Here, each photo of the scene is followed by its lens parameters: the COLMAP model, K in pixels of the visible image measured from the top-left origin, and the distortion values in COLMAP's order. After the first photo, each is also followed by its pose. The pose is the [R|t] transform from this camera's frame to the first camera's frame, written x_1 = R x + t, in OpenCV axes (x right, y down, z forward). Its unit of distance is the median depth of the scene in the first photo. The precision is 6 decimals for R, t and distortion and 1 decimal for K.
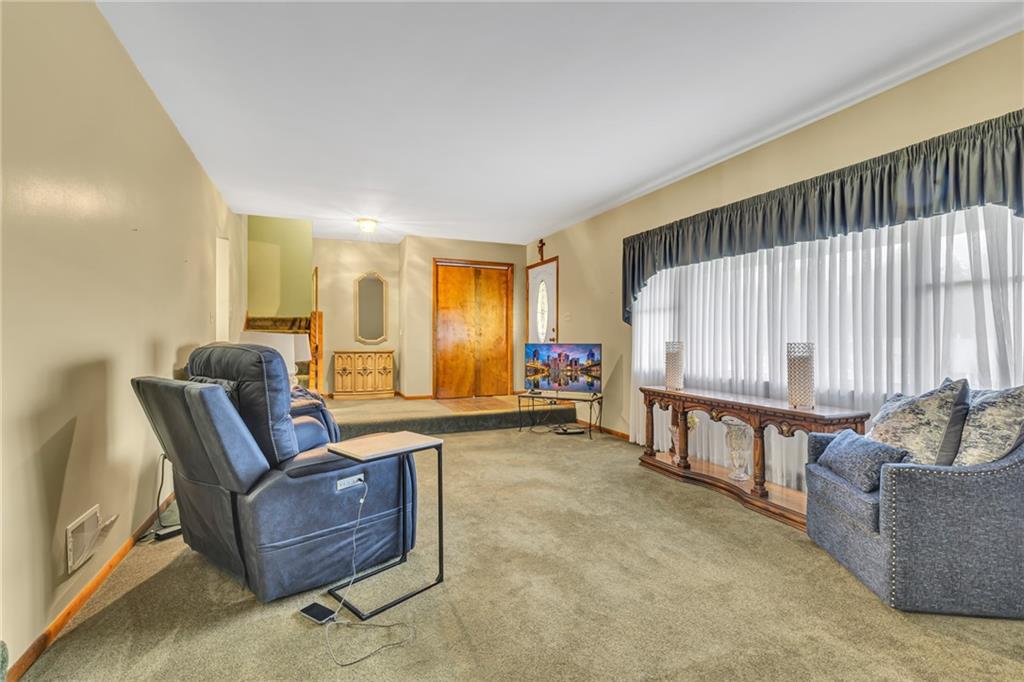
lens RADIAL K [[457.6, 0, 519.8], [0, 457.6, 340.7], [0, 0, 1]] dist [0.003029, -0.000025]
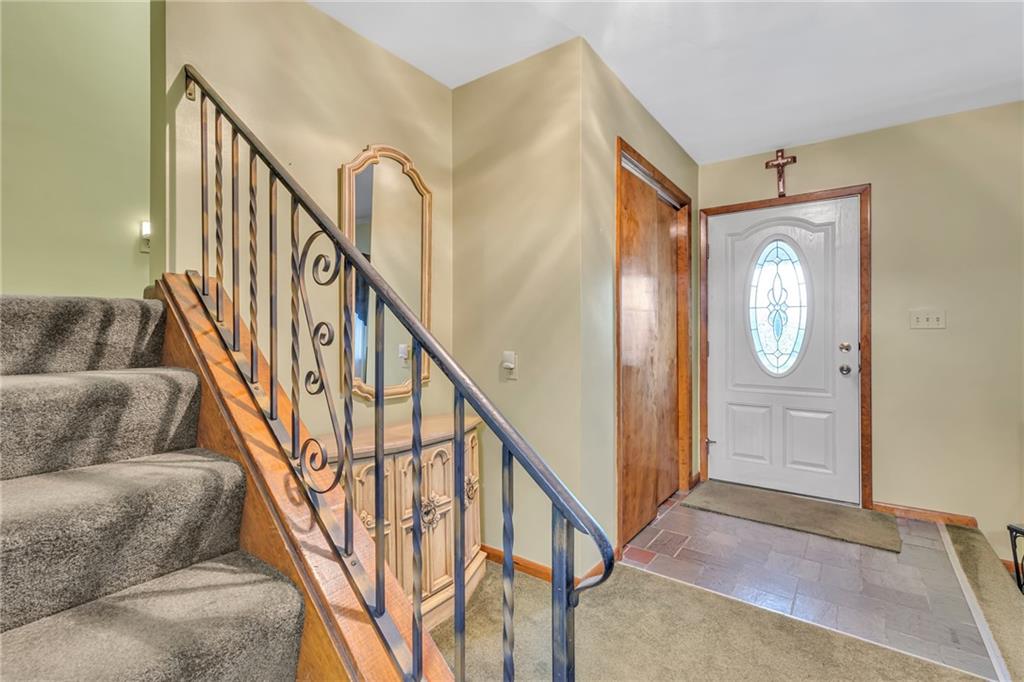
lens RADIAL K [[457.6, 0, 510.1], [0, 457.6, 336.4], [0, 0, 1]] dist [0.003029, -0.000025]
pose [[0.868182, -0.002531, 0.496240, -0.427874], [0.006444, 0.999960, -0.006173, -0.034102], [-0.496204, 0.008557, 0.868164, 0.755971]]
